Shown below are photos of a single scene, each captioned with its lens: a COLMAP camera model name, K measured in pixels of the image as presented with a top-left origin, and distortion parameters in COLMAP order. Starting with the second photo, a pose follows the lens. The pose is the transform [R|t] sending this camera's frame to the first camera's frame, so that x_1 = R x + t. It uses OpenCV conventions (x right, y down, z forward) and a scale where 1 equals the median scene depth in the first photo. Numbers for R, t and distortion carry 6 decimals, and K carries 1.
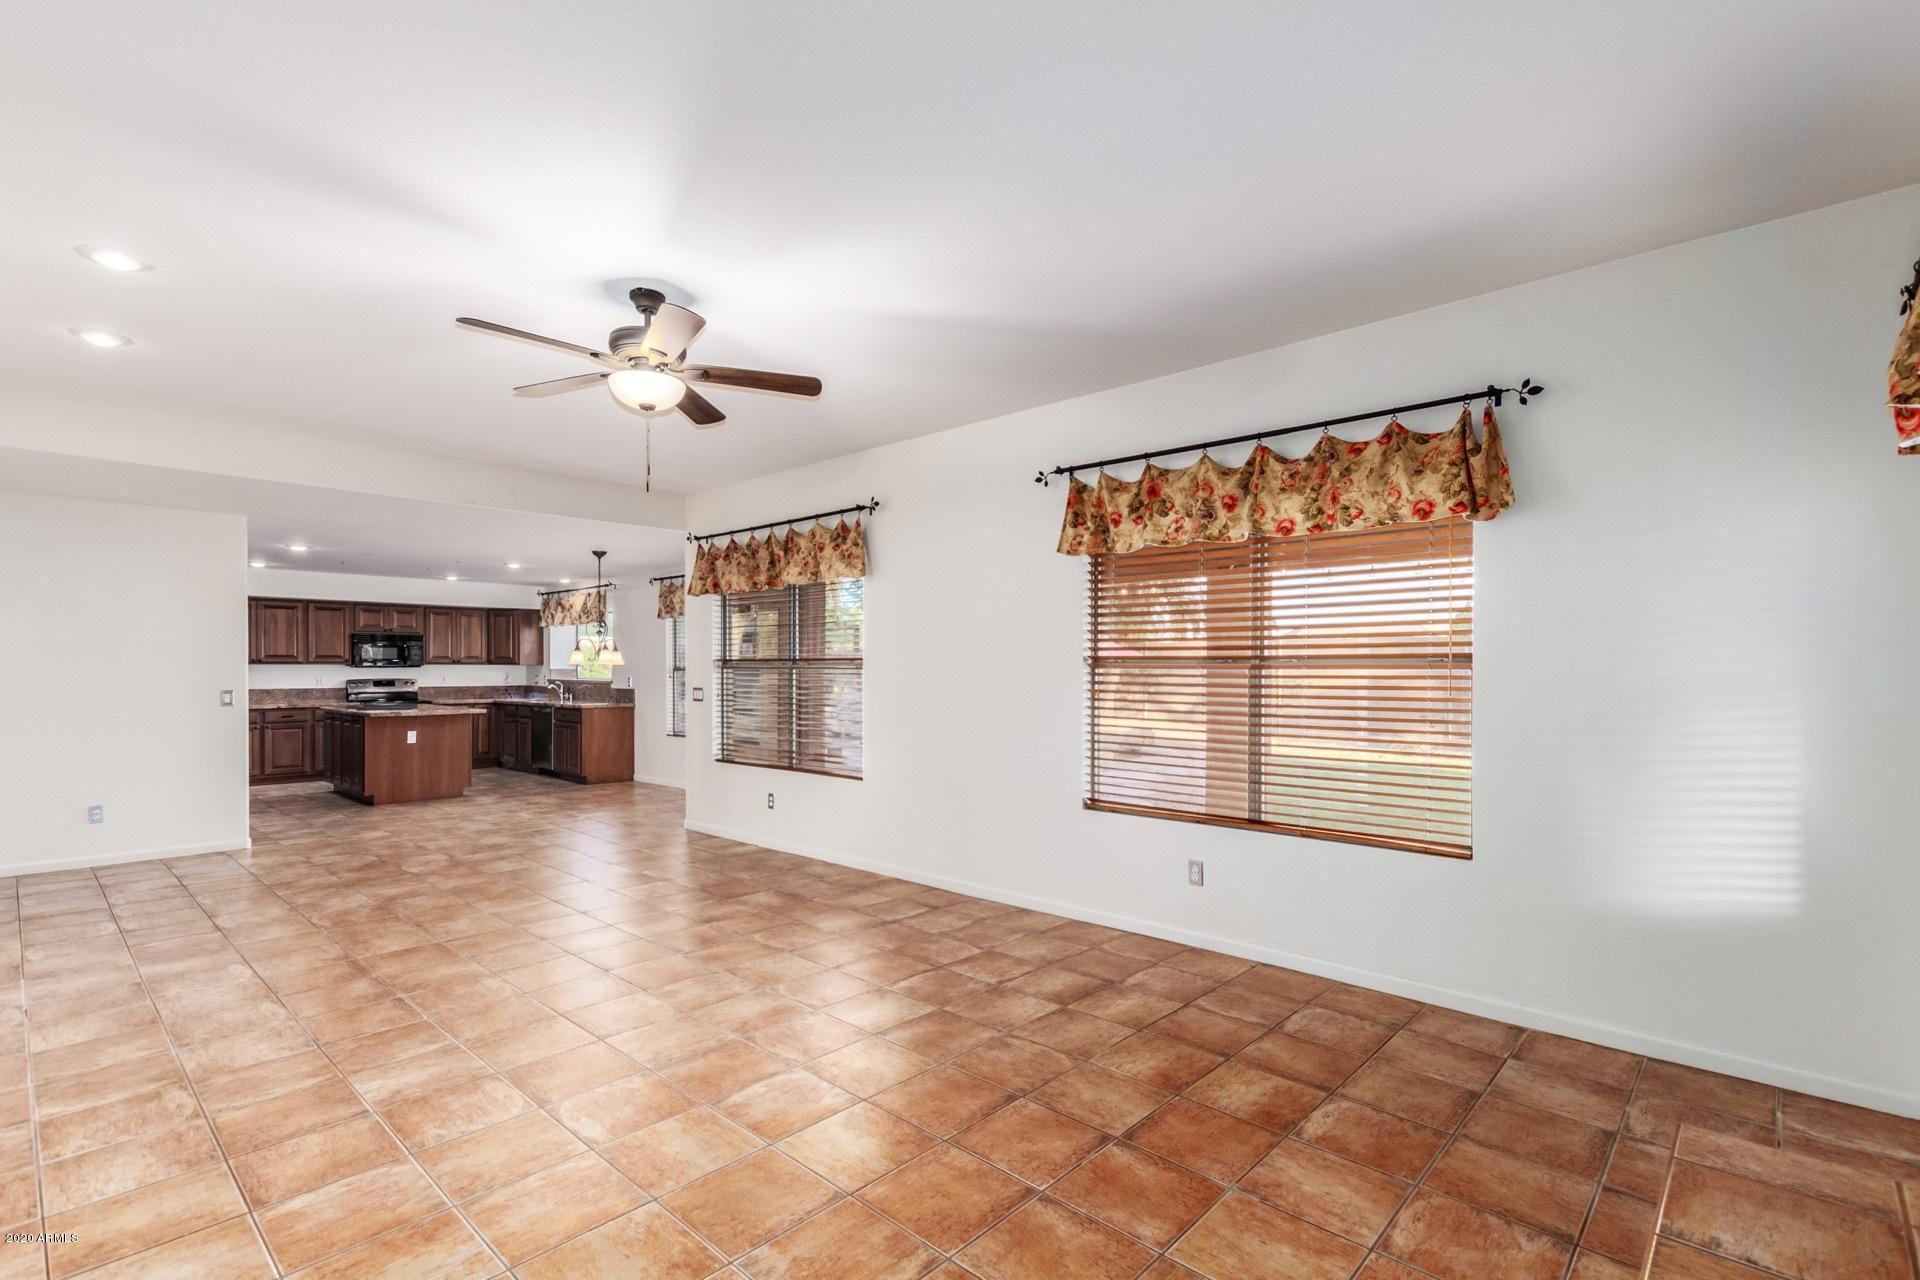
lens RADIAL K [[890.8, 0, 980.1], [0, 890.8, 668.4], [0, 0, 1]] dist [0.011095, -0.000783]
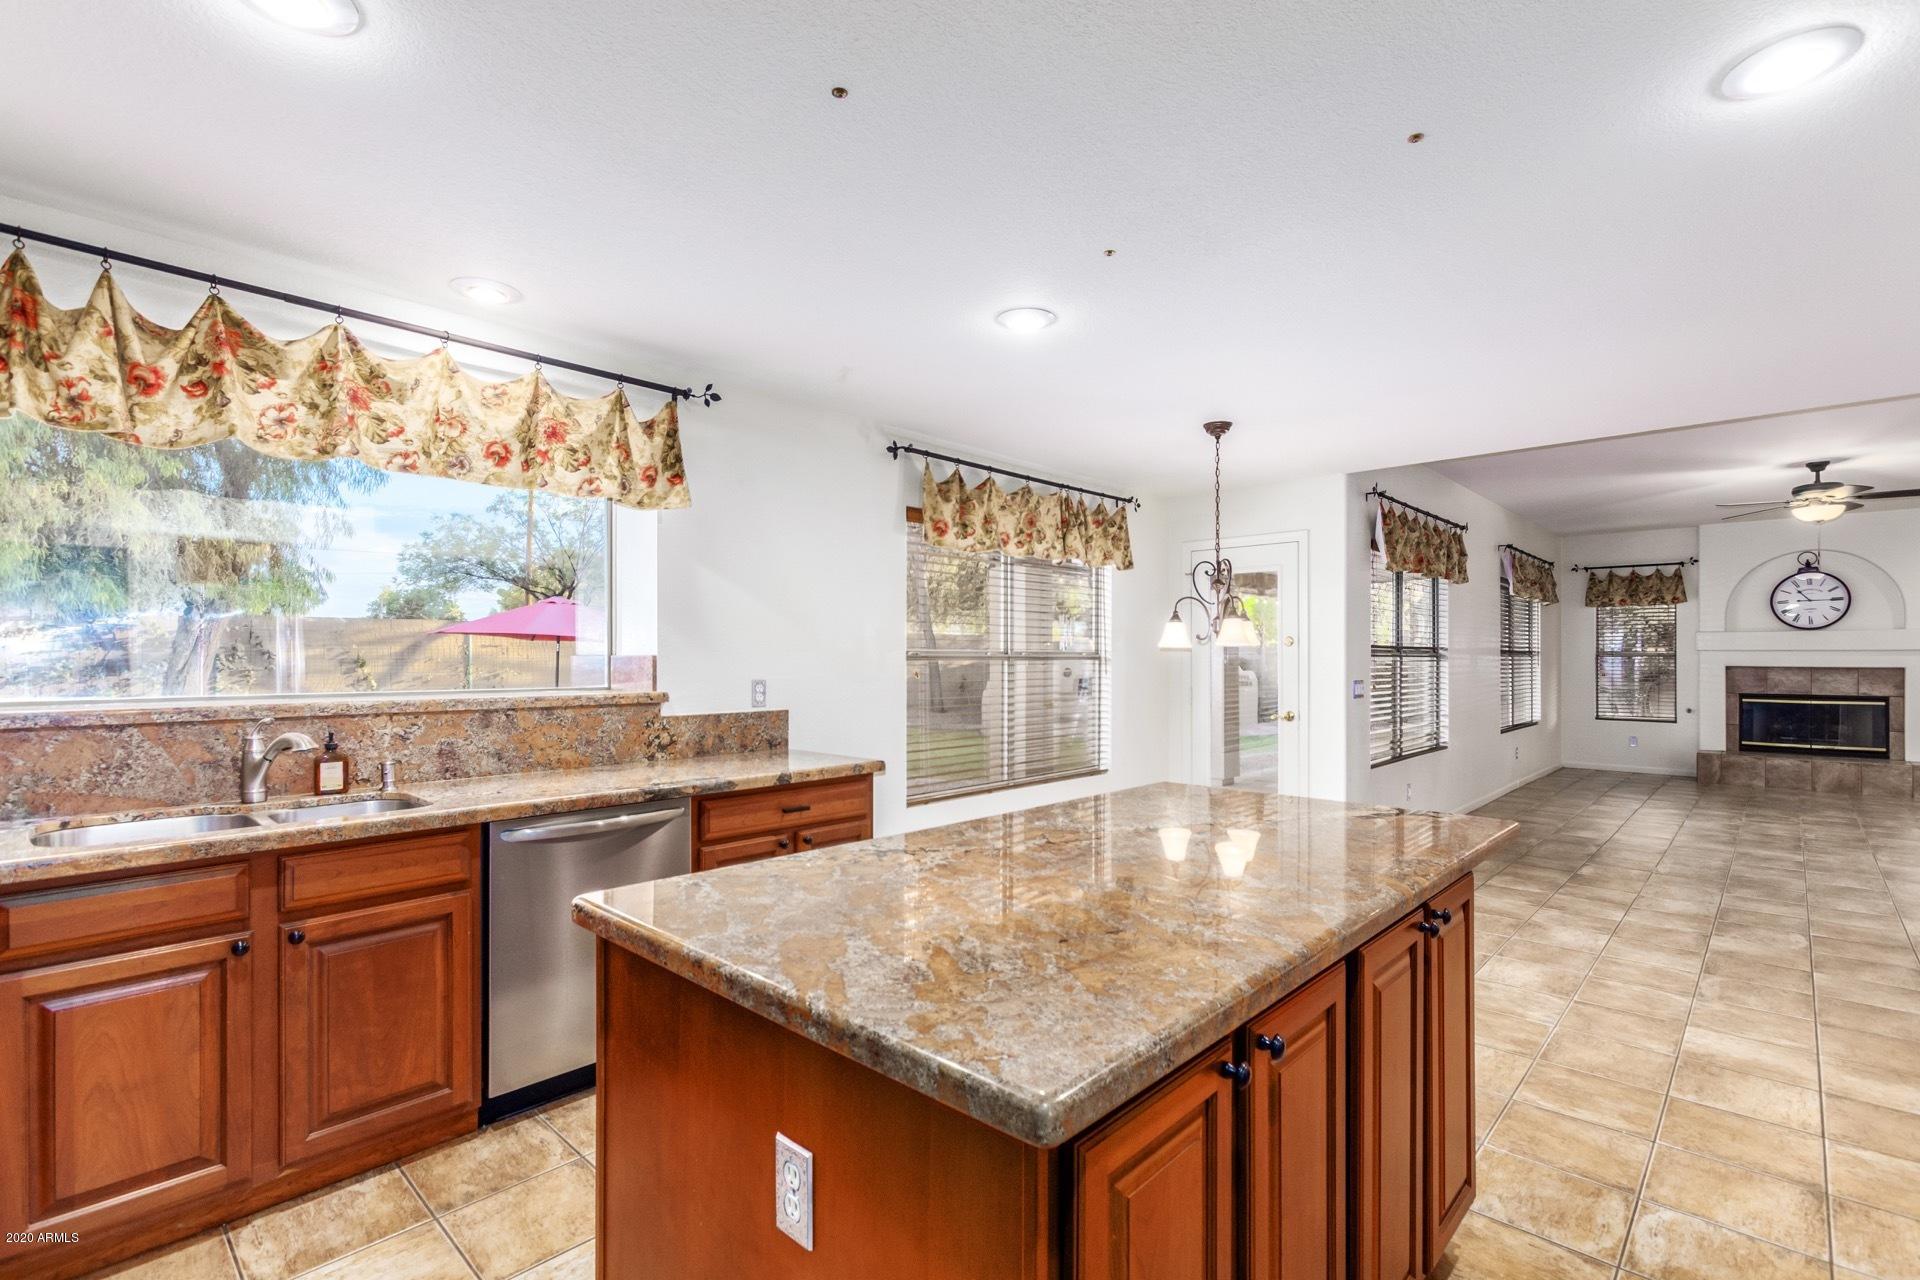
lens RADIAL K [[890.8, 0, 958.7], [0, 890.8, 654.2], [0, 0, 1]] dist [0.011095, -0.000783]
pose [[0.026569, 0.003914, 0.999639, -0.706371], [0.001642, 0.999991, -0.003959, 0.001026], [-0.999646, 0.001747, 0.026562, 0.862641]]
